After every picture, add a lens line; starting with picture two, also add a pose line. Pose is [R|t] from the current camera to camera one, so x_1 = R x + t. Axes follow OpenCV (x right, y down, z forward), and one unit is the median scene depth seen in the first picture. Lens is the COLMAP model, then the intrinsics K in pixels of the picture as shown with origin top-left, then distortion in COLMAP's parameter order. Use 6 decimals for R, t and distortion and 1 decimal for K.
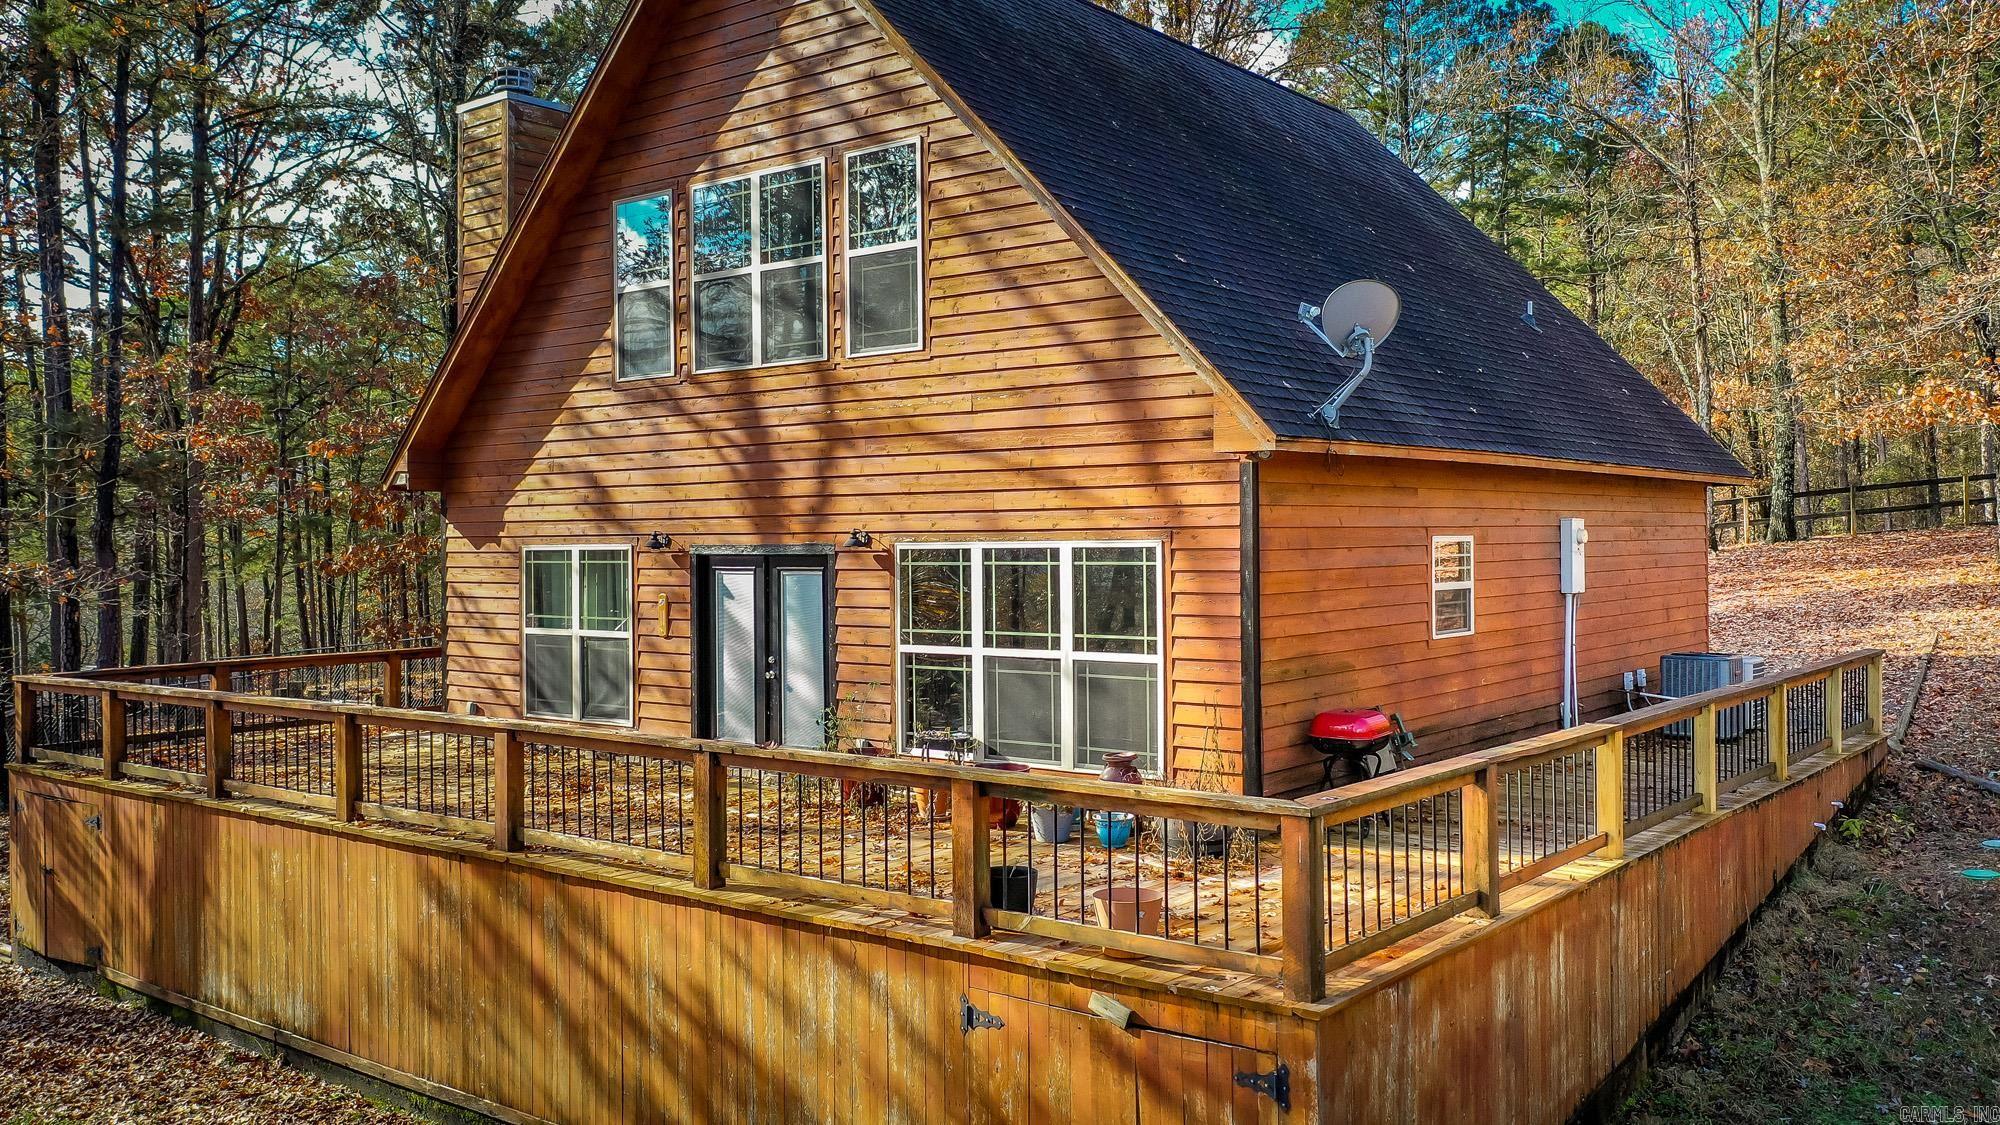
lens RADIAL K [[1622.9, 0, 996.4], [0, 1622.9, 575.7], [0, 0, 1]] dist [-0.000977, 0.002933]
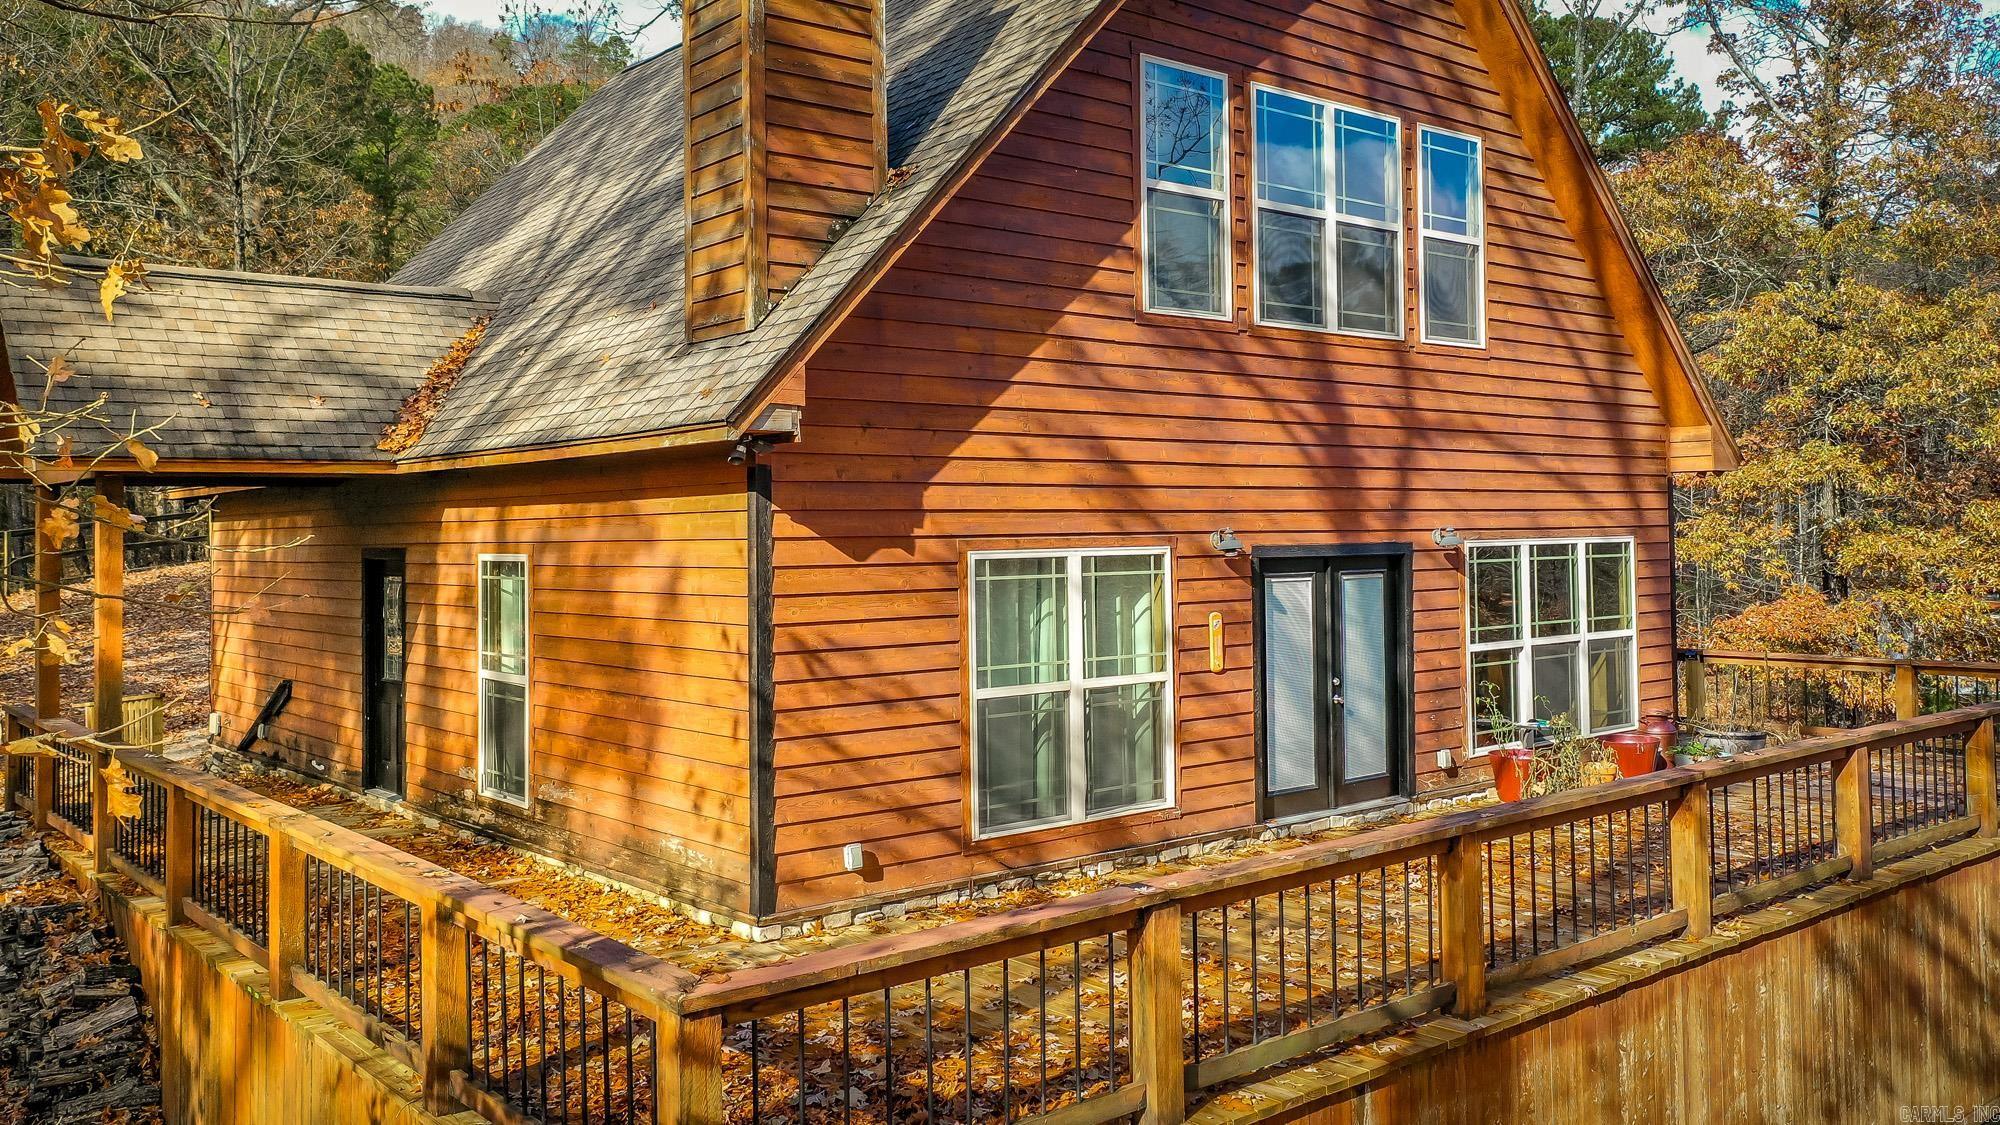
lens RADIAL K [[1669.6, 0, 1000.0], [0, 1669.6, 562.5], [0, 0, 1]] dist [0.002453, 0.000488]
pose [[0.189483, -0.000497, 0.981884, -1.053518], [0.043774, 0.999010, -0.007942, -0.010900], [-0.980908, 0.044486, 0.189317, 1.036694]]
